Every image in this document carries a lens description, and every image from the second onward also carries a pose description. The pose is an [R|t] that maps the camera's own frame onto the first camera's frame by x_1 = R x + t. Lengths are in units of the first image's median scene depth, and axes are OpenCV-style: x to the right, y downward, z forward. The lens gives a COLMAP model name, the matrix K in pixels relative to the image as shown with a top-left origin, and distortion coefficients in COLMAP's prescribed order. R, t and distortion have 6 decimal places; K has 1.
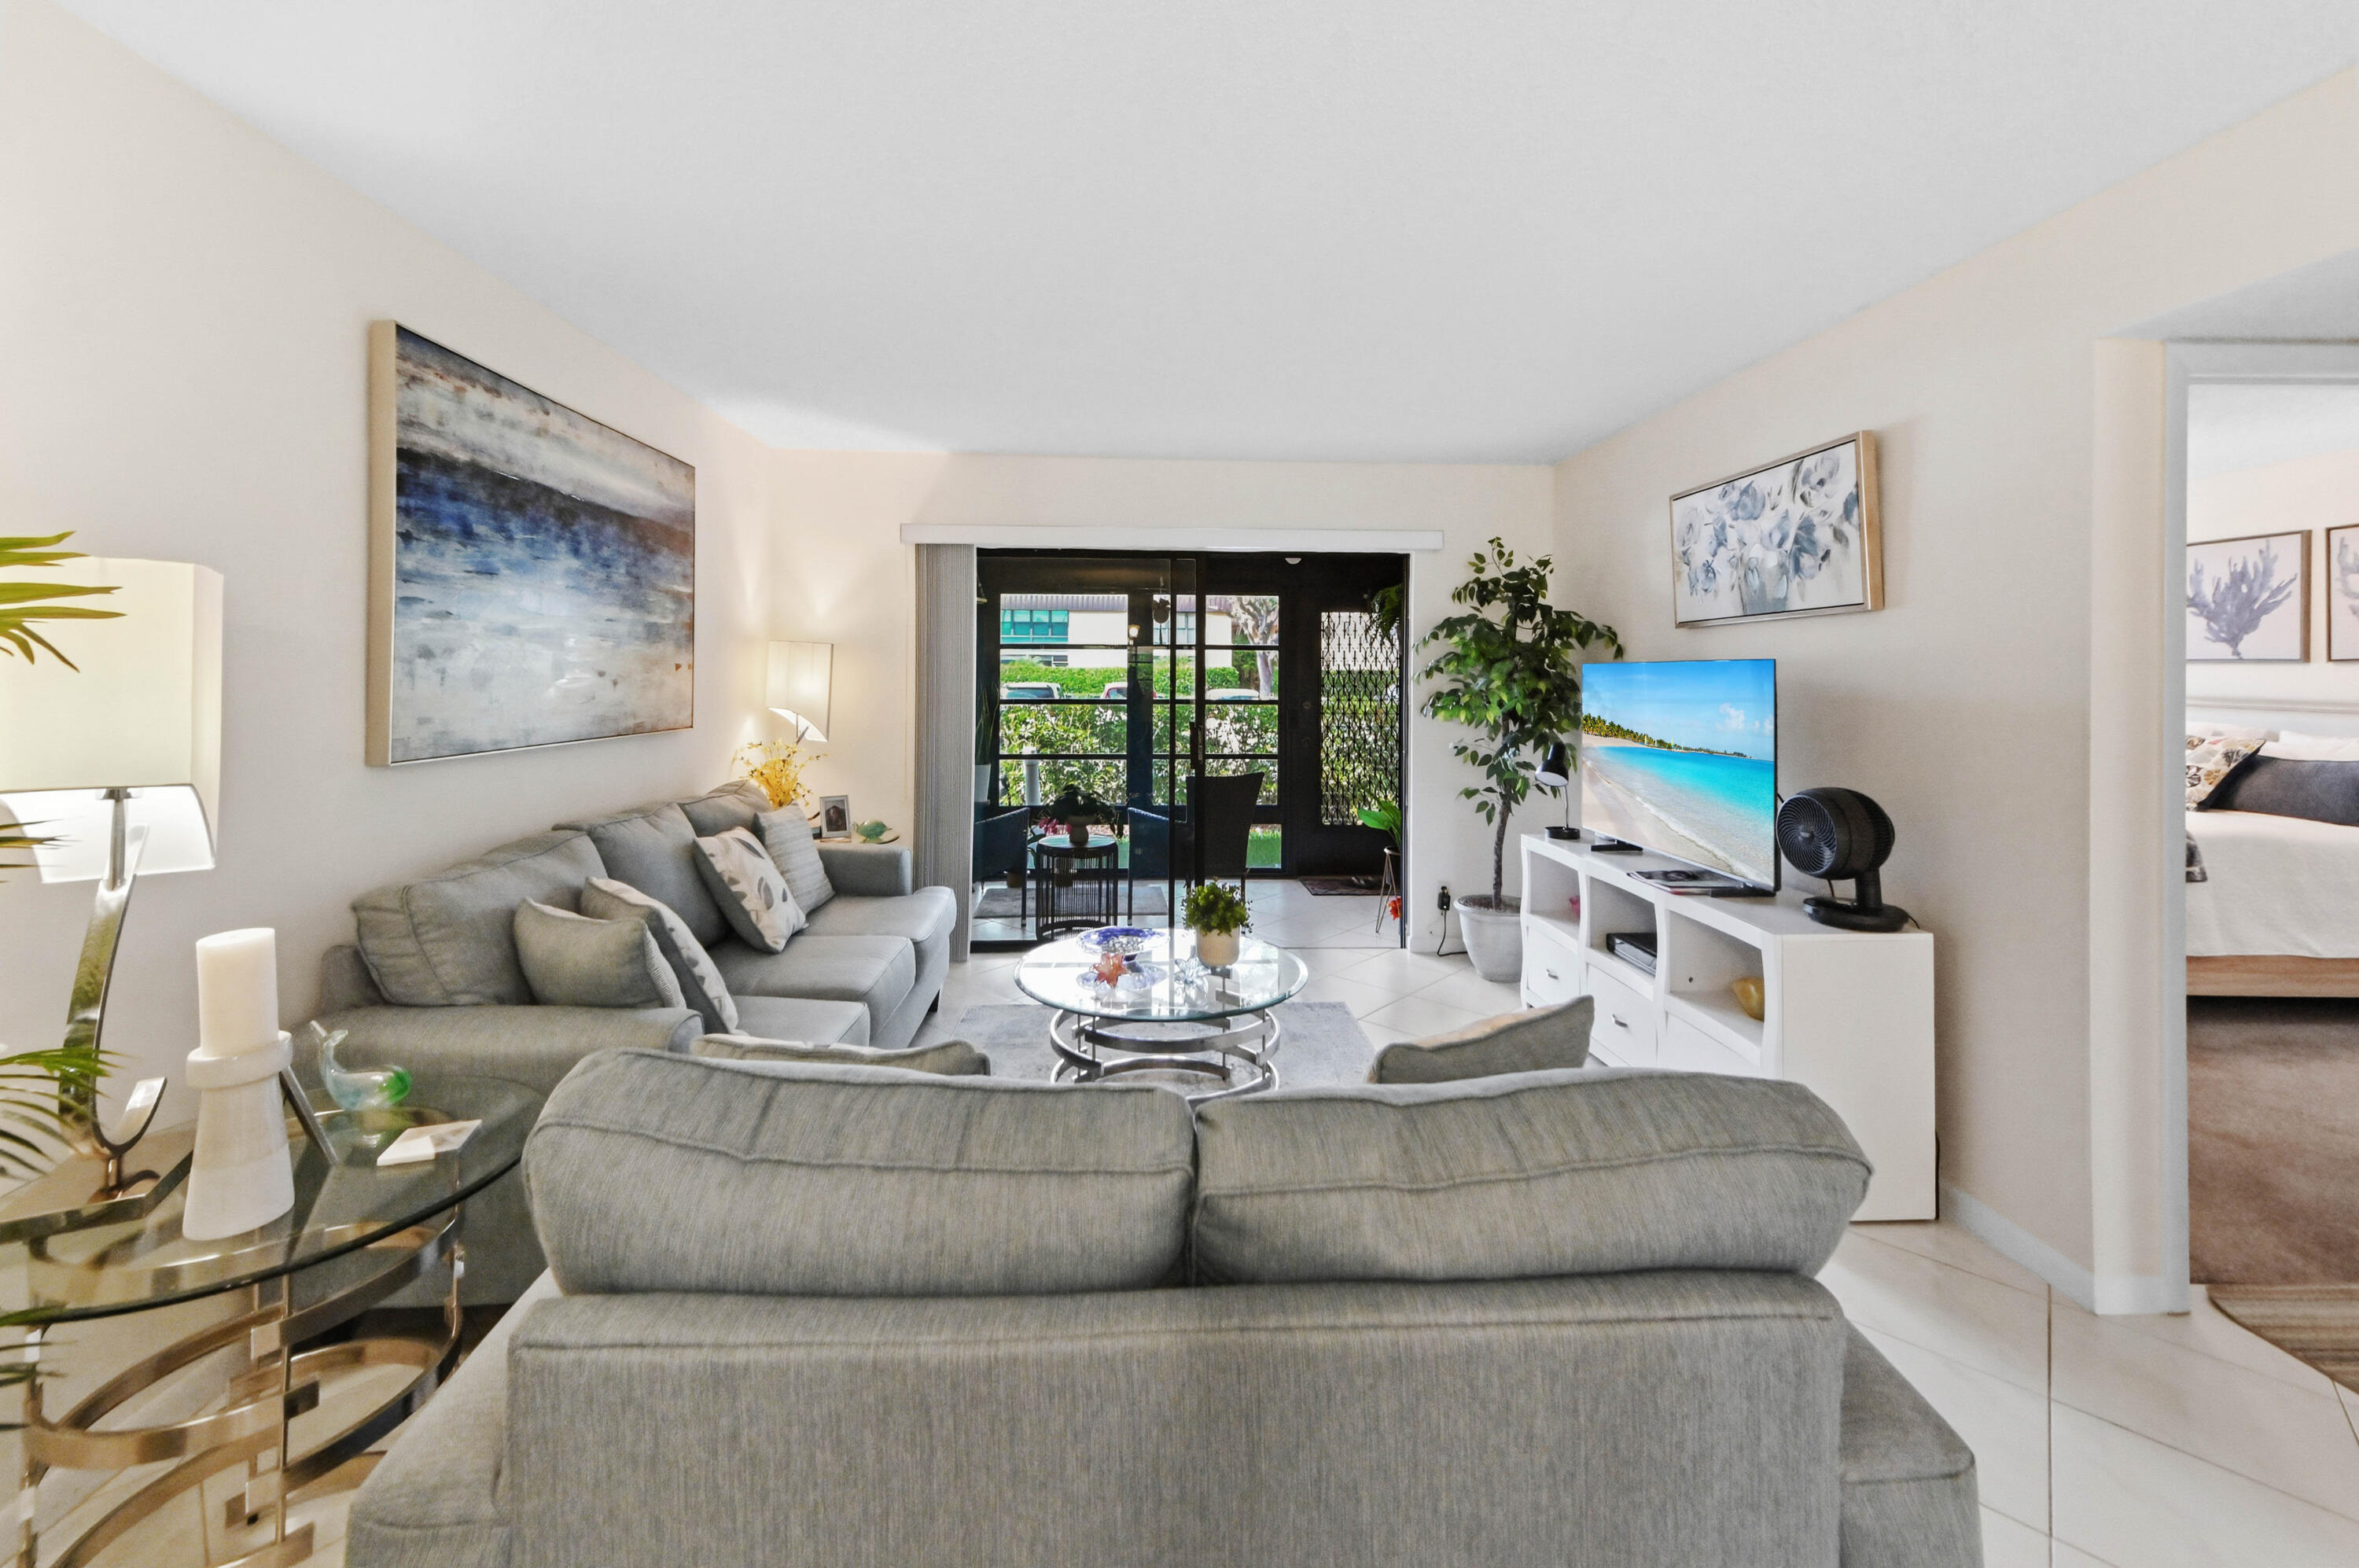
lens RADIAL K [[949.4, 0, 1166.7], [0, 949.4, 696.4], [0, 0, 1]] dist [0.000948, 0.000239]
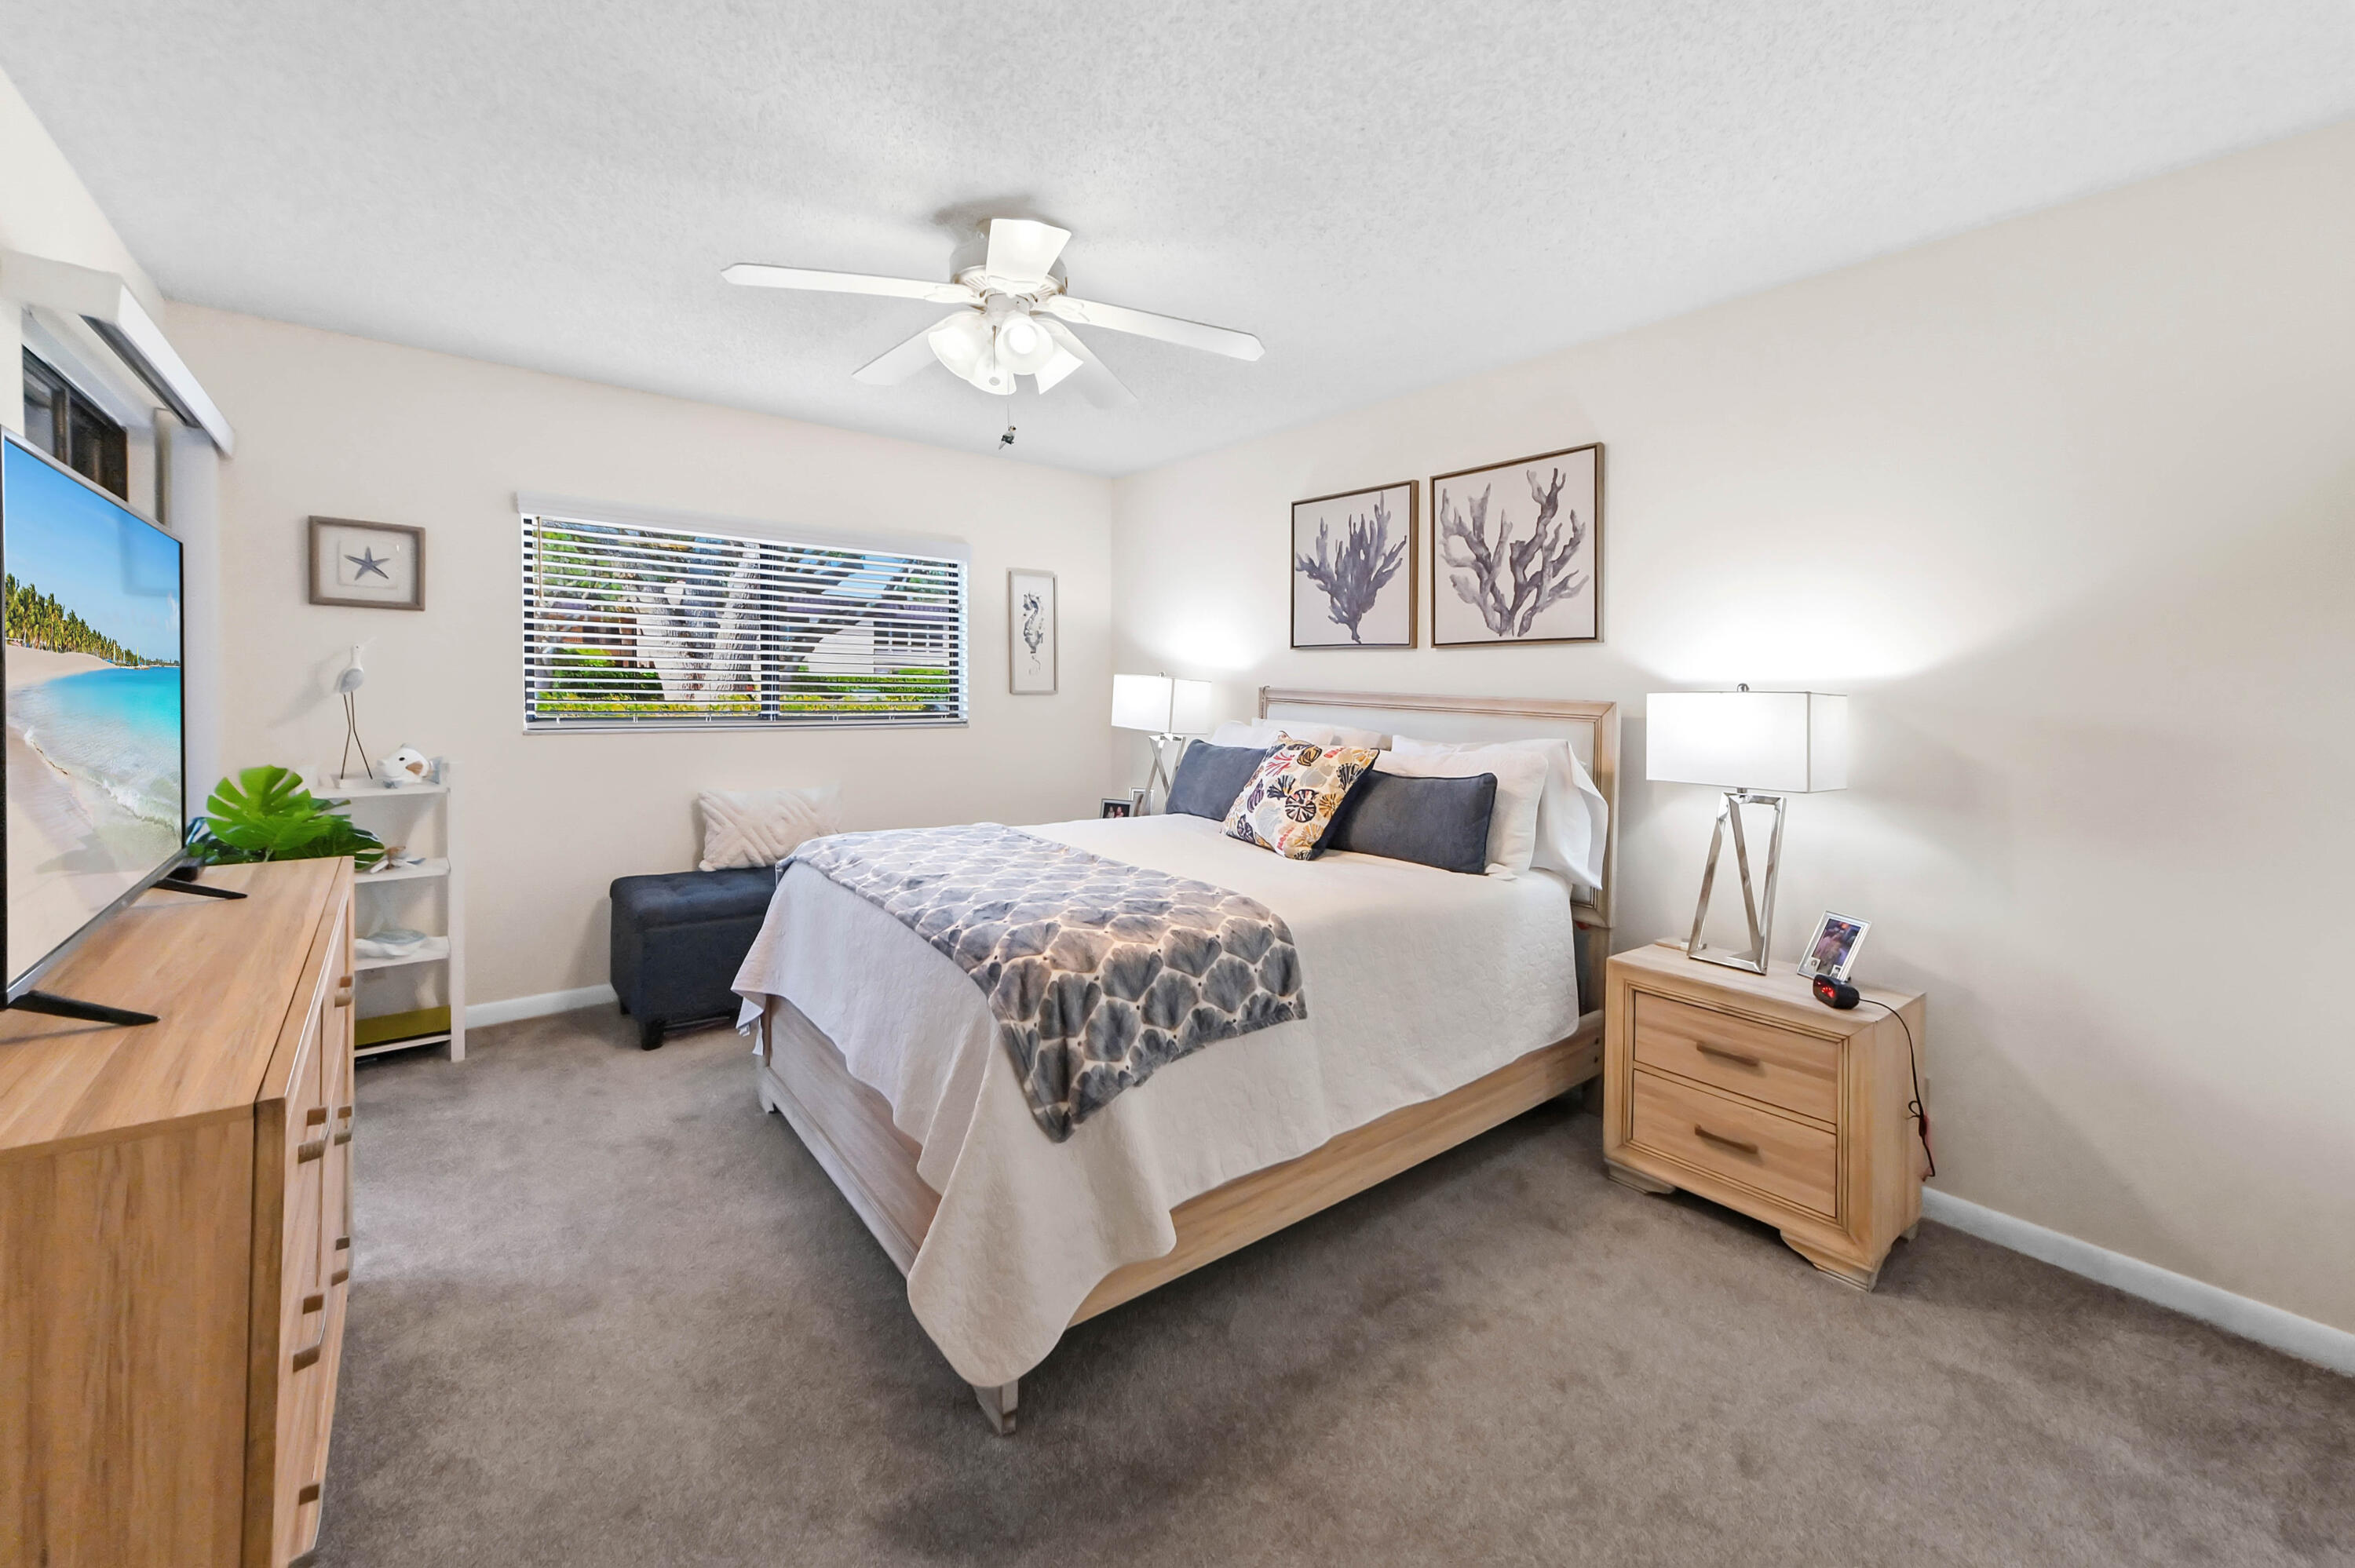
lens RADIAL K [[946.4, 0, 1198.4], [0, 946.4, 700.4], [0, 0, 1]] dist [0.000847, 0.000011]
pose [[0.786882, 0.005263, 0.617081, 0.569216], [-0.001503, 0.999977, -0.006613, 0.013178], [-0.617101, 0.004277, 0.786872, 0.489751]]
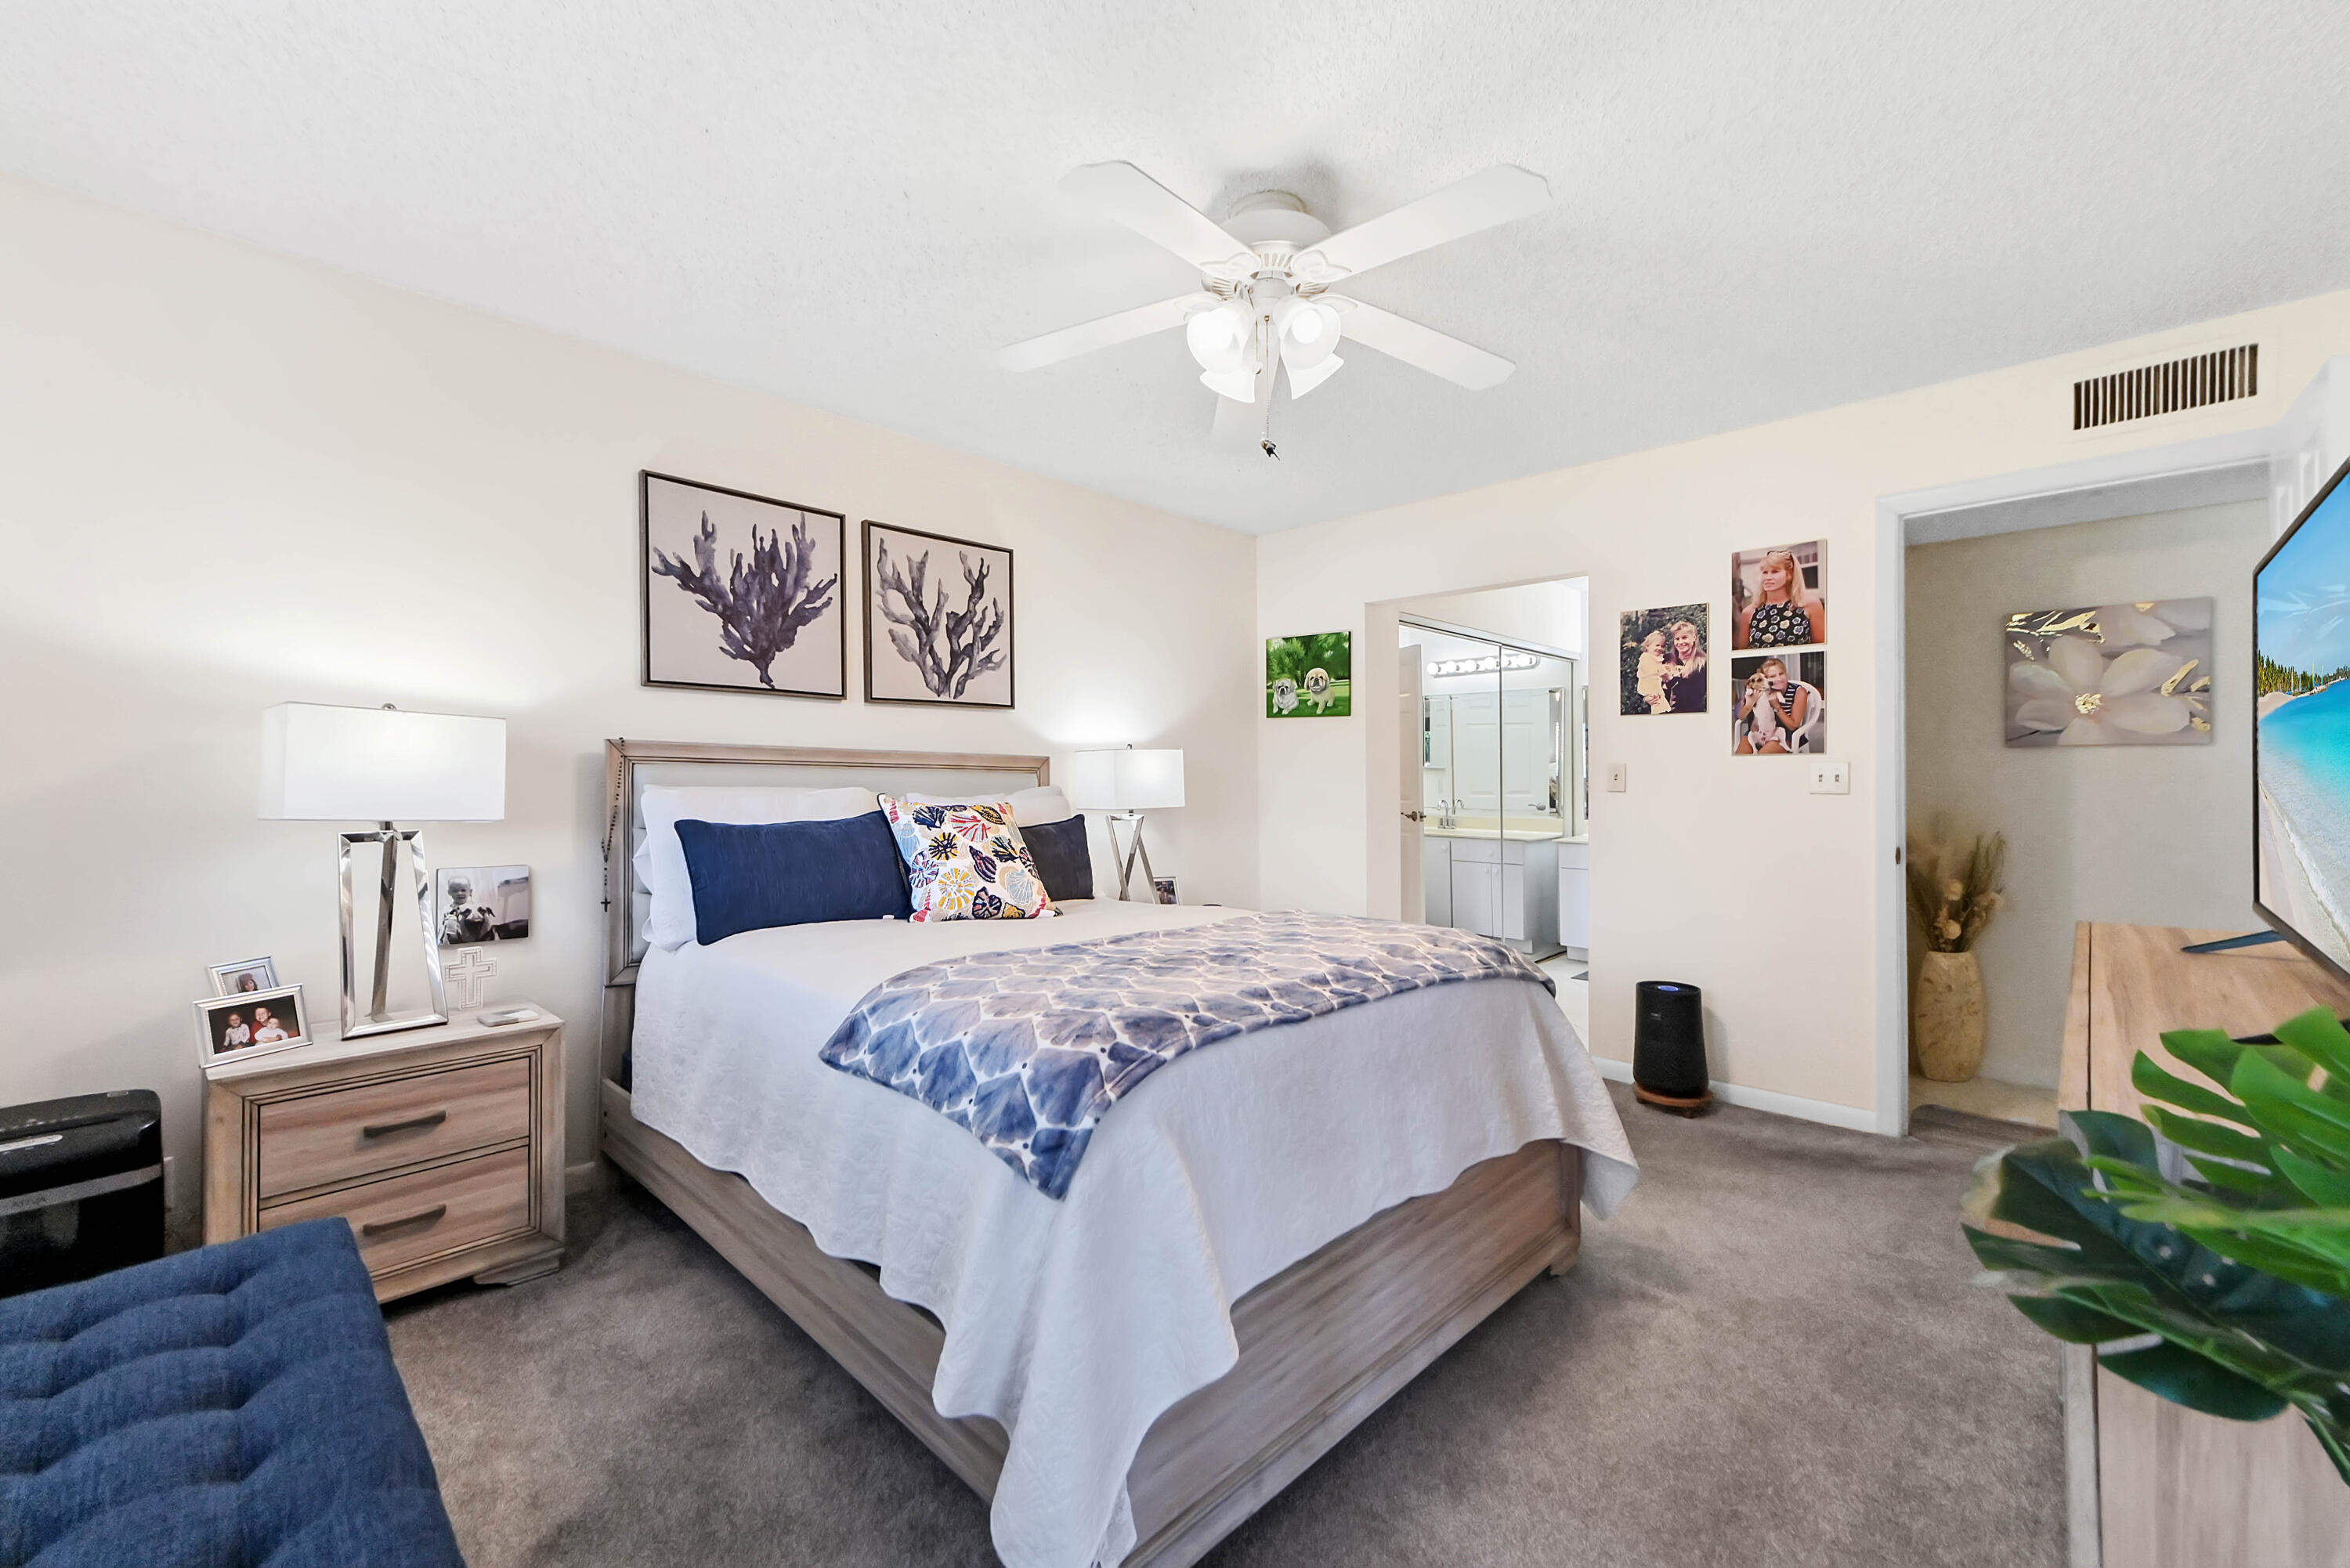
lens RADIAL K [[944.4, 0, 1176.2], [0, 944.4, 771.9], [0, 0, 1]] dist [0.000847, 0.000011]
pose [[-0.703190, -0.001373, 0.711000, 0.510561], [0.014336, 0.999767, 0.016109, 0.010833], [-0.710857, 0.021520, -0.703007, 1.318076]]
